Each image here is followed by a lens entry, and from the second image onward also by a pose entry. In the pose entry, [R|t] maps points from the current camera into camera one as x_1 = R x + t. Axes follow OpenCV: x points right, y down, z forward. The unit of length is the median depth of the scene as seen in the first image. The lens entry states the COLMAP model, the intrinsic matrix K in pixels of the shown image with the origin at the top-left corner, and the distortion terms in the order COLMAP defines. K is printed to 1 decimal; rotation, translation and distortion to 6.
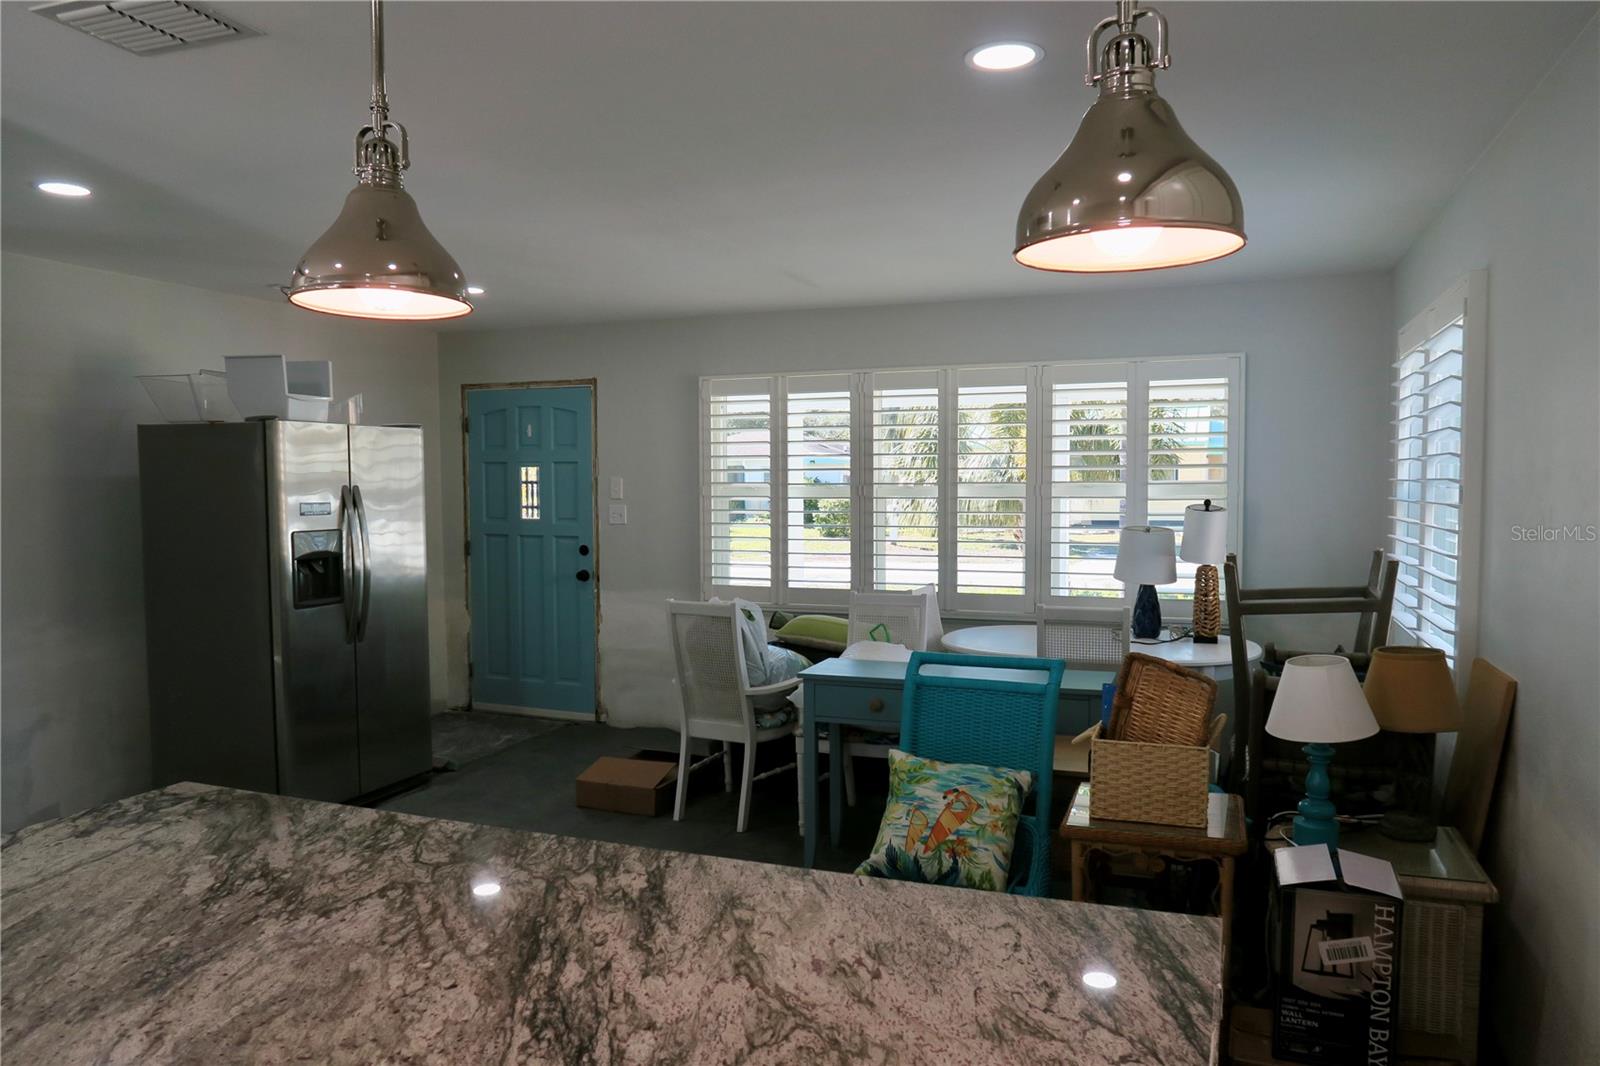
lens RADIAL K [[1099.9, 0, 796.4], [0, 1099.9, 547.6], [0, 0, 1]] dist [-0.031030, -0.000633]
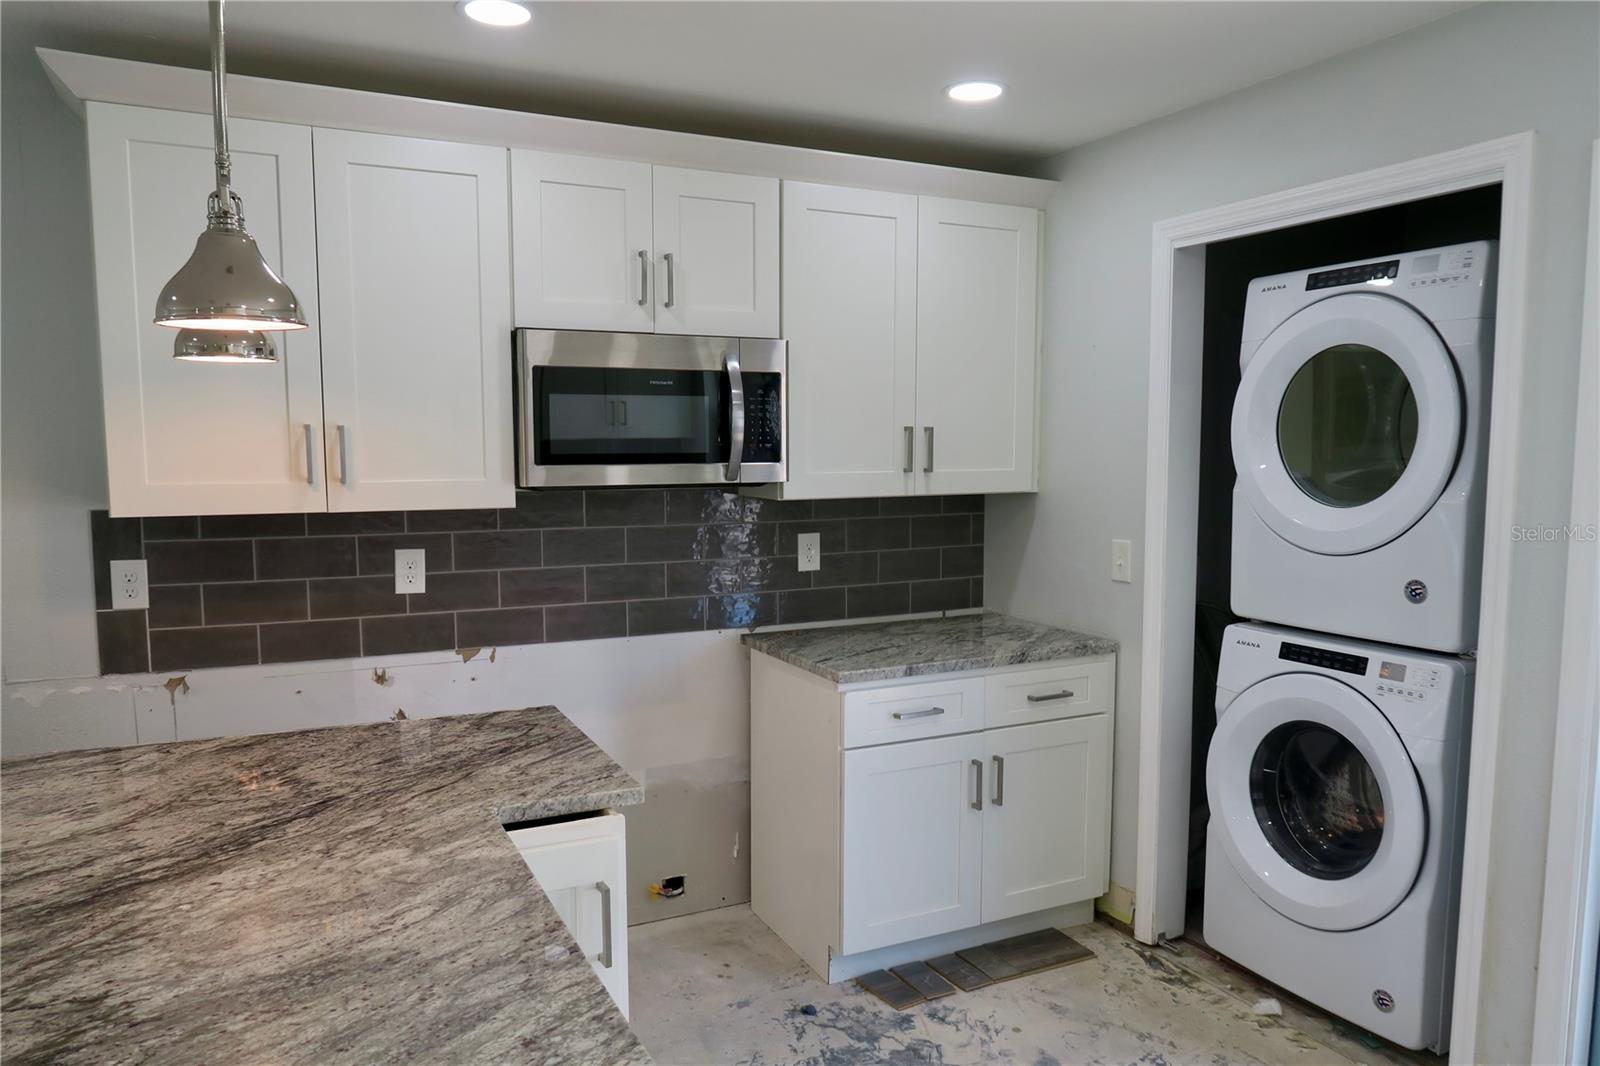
lens RADIAL K [[1100.5, 0, 797.7], [0, 1100.5, 540.0], [0, 0, 1]] dist [-0.026727, -0.004603]
pose [[-0.746170, -0.057100, 0.663302, -0.420052], [0.039327, 0.990795, 0.129532, -0.027311], [-0.664593, 0.122739, -0.737056, 0.378172]]
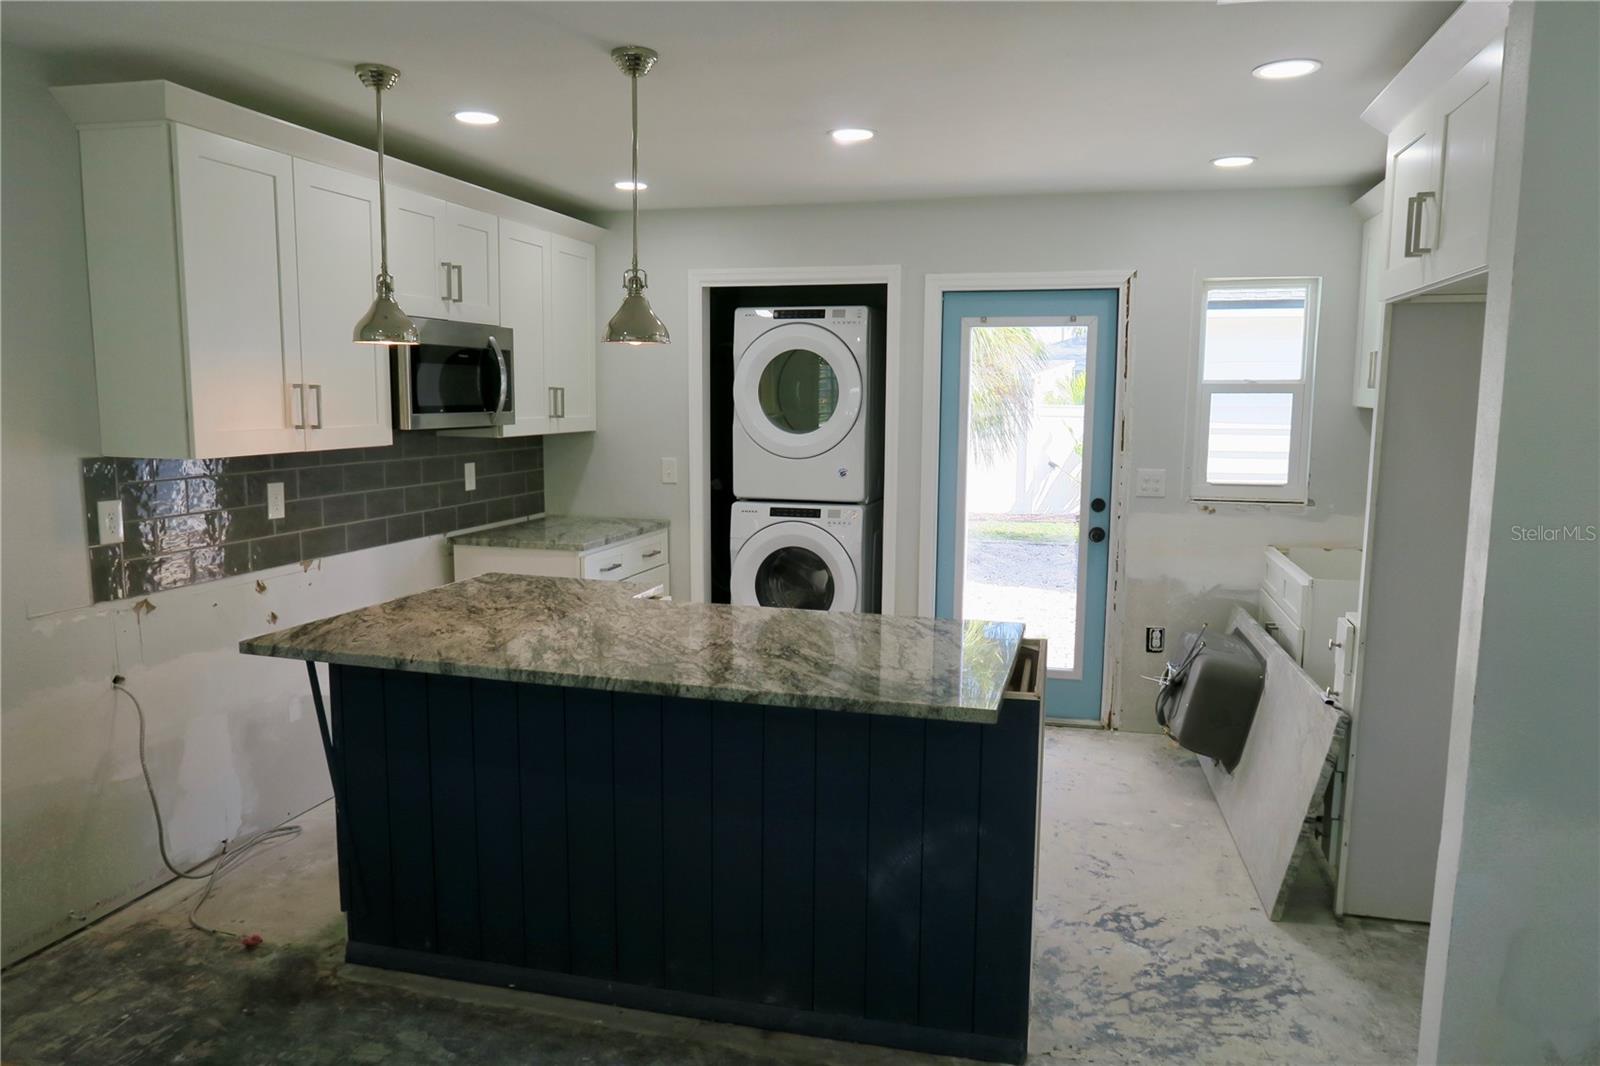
lens RADIAL K [[1089.8, 0, 799.9], [0, 1089.8, 557.4], [0, 0, 1]] dist [-0.031087, 0.003412]
pose [[-0.993197, 0.005748, -0.116307, -0.112486], [-0.018212, 0.978824, 0.203893, -0.063545], [0.115016, 0.204624, -0.972060, 0.885354]]
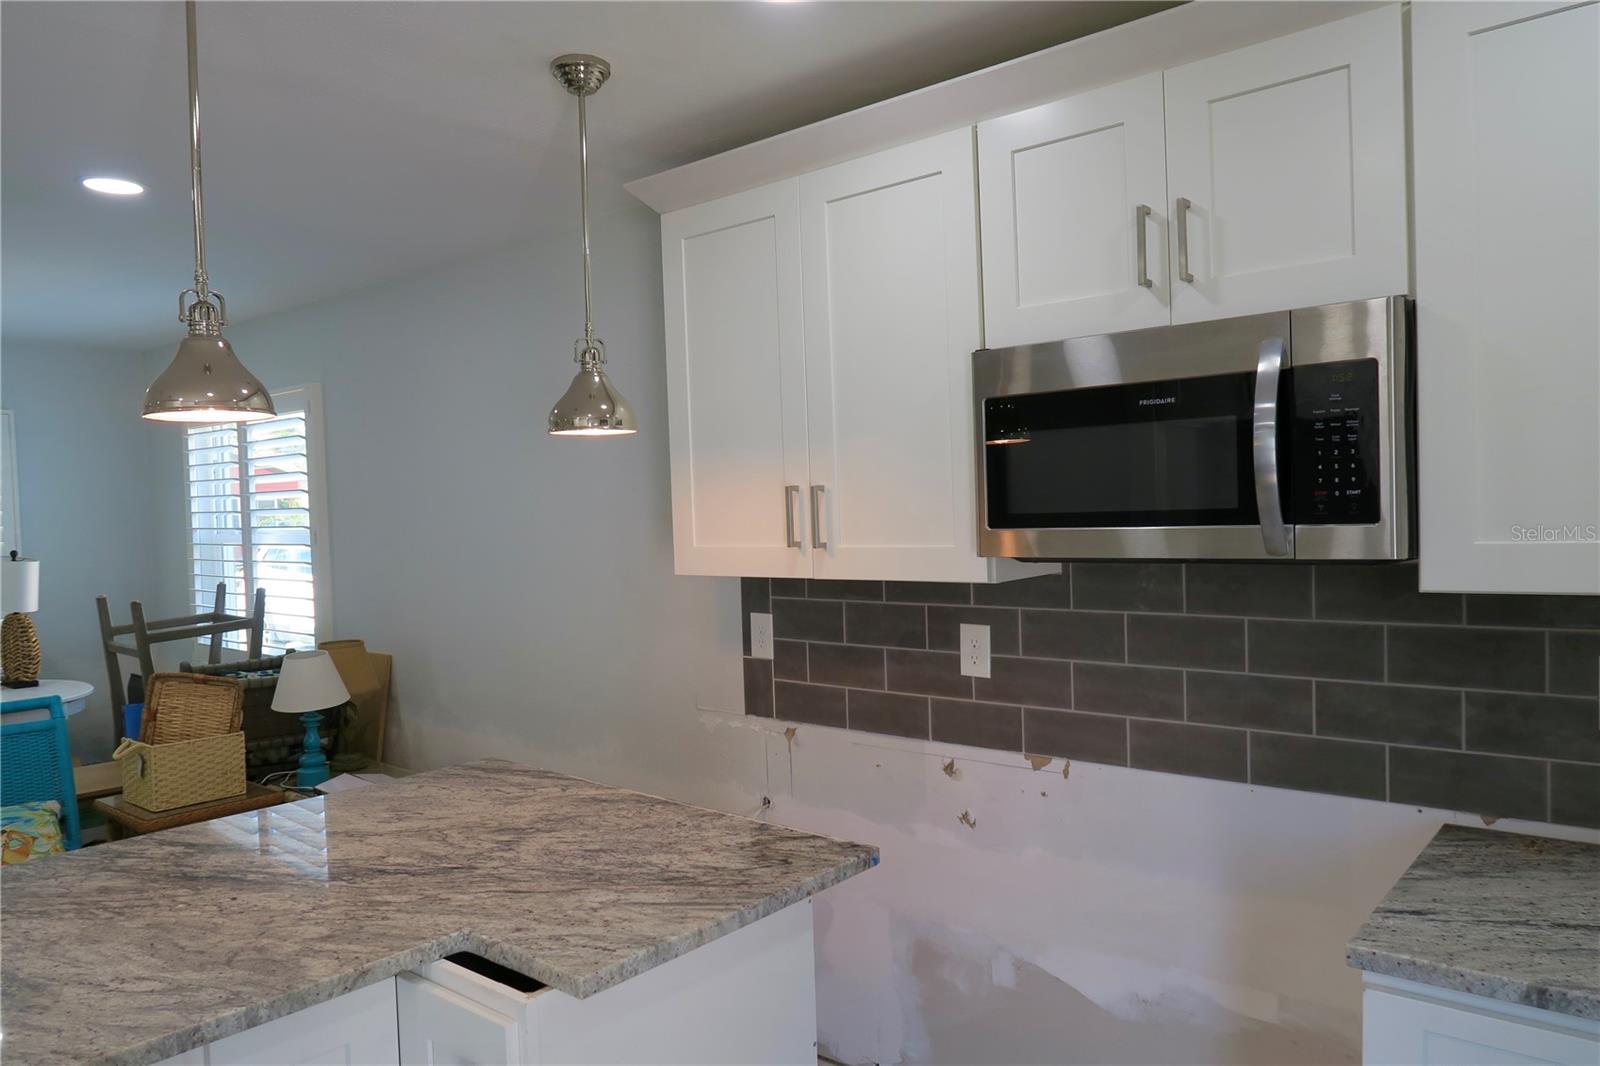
lens RADIAL K [[1094.6, 0, 802.0], [0, 1094.6, 538.4], [0, 0, 1]] dist [-0.052786, 0.006971]
pose [[0.316225, -0.032478, 0.948128, -0.366739], [0.082102, 0.996601, 0.006755, -0.001242], [-0.945125, 0.075707, 0.317816, -0.041005]]
